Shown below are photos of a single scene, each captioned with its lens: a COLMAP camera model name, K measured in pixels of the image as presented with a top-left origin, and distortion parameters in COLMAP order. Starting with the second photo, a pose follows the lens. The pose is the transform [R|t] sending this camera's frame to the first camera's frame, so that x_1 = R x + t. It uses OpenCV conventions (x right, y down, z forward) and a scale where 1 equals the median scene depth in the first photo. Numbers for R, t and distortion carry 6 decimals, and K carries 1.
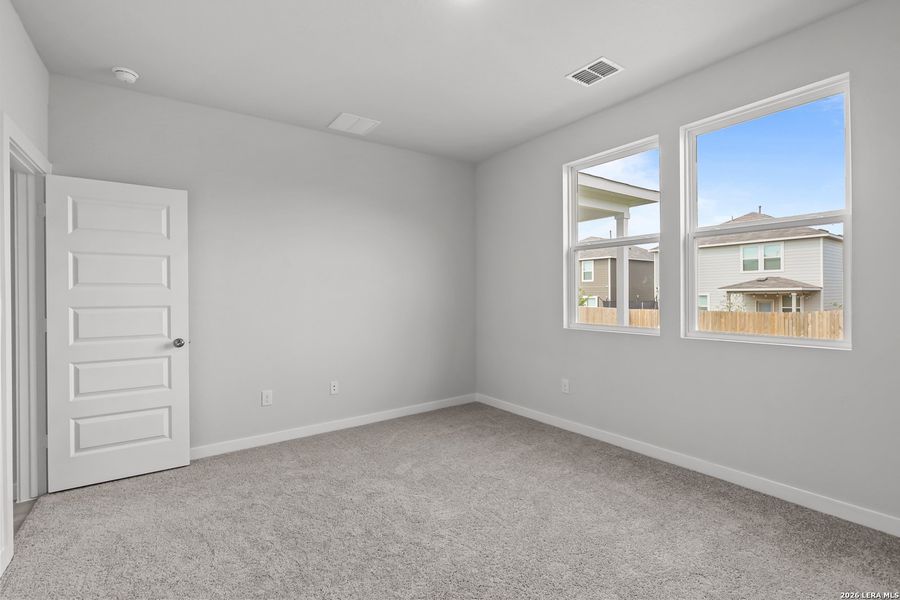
lens RADIAL K [[413.7, 0, 451.8], [0, 413.7, 298.5], [0, 0, 1]] dist [0.000705, -0.000202]
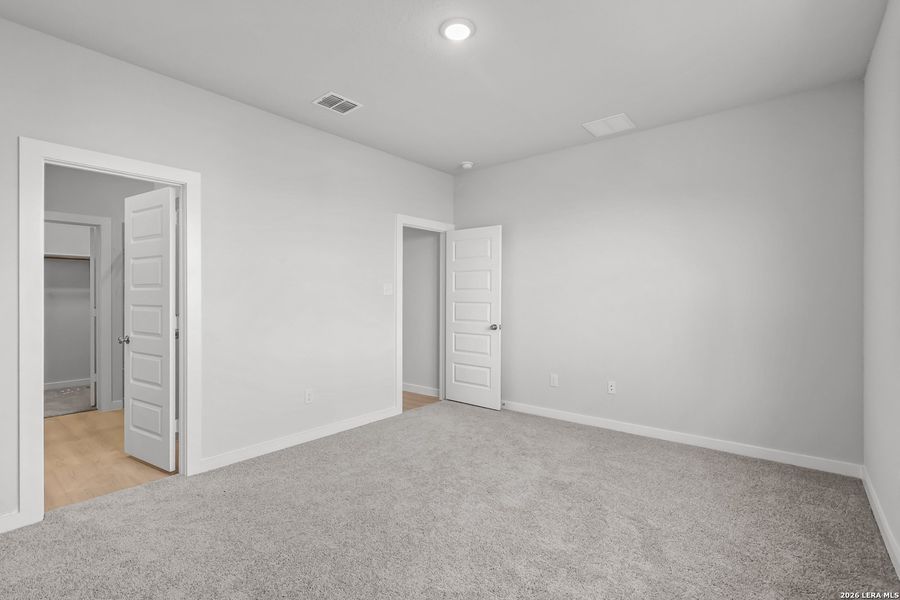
lens RADIAL K [[413.7, 0, 444.5], [0, 413.7, 300.9], [0, 0, 1]] dist [0.000705, -0.000202]
pose [[0.263910, 0.022021, -0.964296, 0.749391], [-0.013649, 0.999725, 0.019094, -0.014868], [0.964451, 0.008123, 0.264138, 0.425853]]
